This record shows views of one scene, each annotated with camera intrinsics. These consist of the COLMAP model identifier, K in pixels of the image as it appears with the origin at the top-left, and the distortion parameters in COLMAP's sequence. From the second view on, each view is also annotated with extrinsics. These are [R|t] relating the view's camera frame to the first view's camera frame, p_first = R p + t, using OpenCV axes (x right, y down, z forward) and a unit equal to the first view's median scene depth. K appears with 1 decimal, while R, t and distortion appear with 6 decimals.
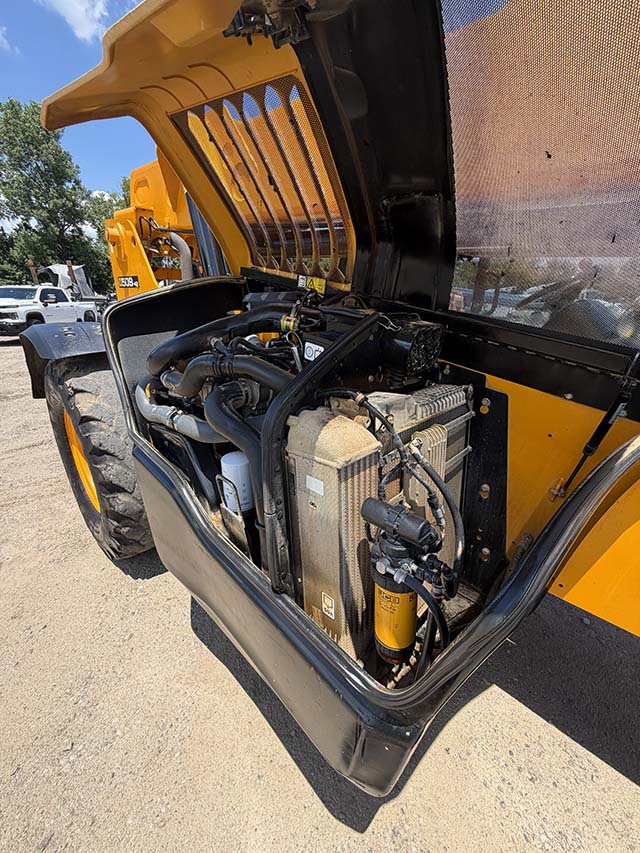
lens RADIAL K [[340.5, 0, 320.4], [0, 340.5, 423.3], [0, 0, 1]] dist [0.000141, 0.000040]
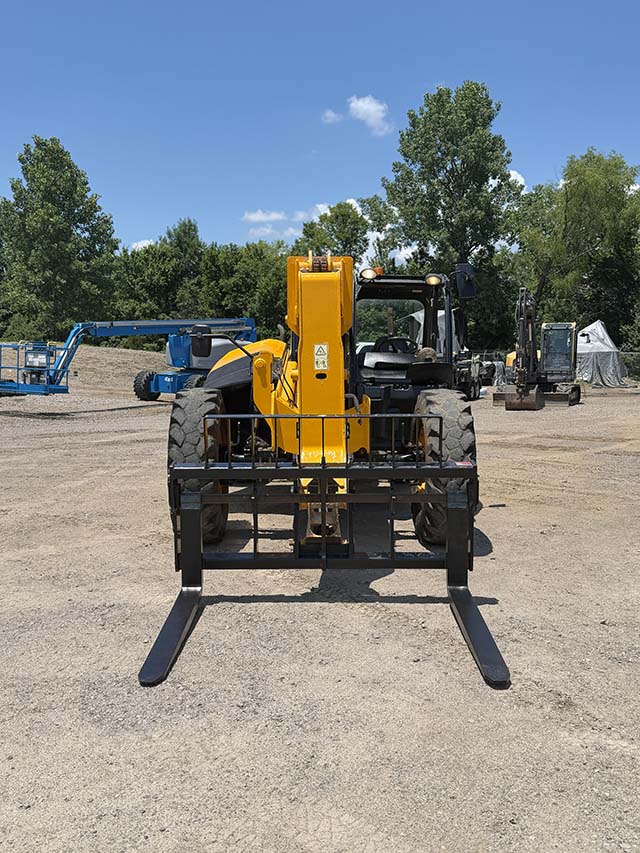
lens RADIAL K [[807.8, 0, 321.0], [0, 807.8, 430.7], [0, 0, 1]] dist [0.215094, -0.515415]
pose [[0.687087, 0.055164, -0.724478, 0.279338], [-0.239578, 0.958549, -0.154226, 0.063627], [0.685941, 0.279536, 0.671822, -0.163586]]
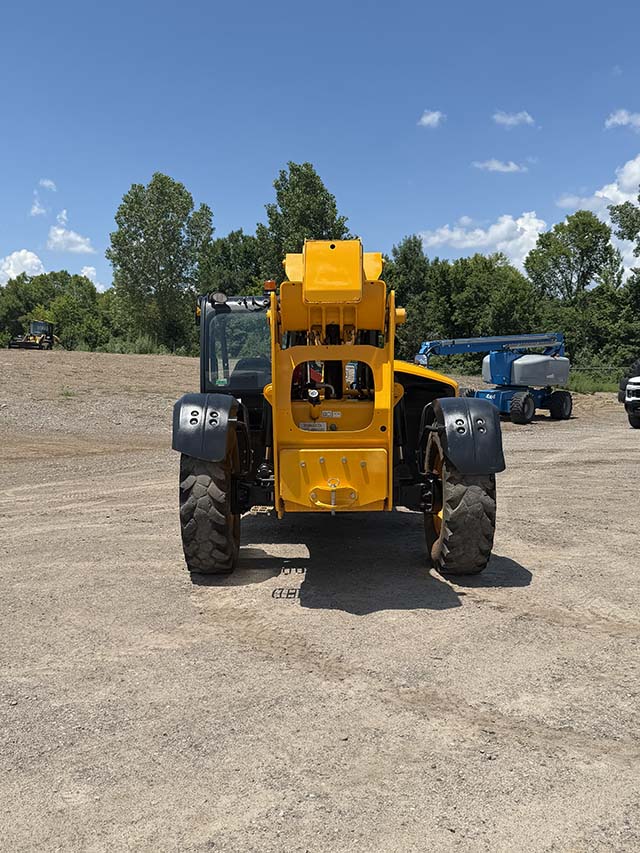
lens RADIAL K [[807.8, 0, 321.0], [0, 807.8, 430.7], [0, 0, 1]] dist [0.215094, -0.515415]
pose [[0.519360, 0.051611, -0.852996, 0.149281], [-0.283978, 0.951872, -0.115311, 0.112307], [0.805991, 0.302120, 0.509020, -0.314173]]
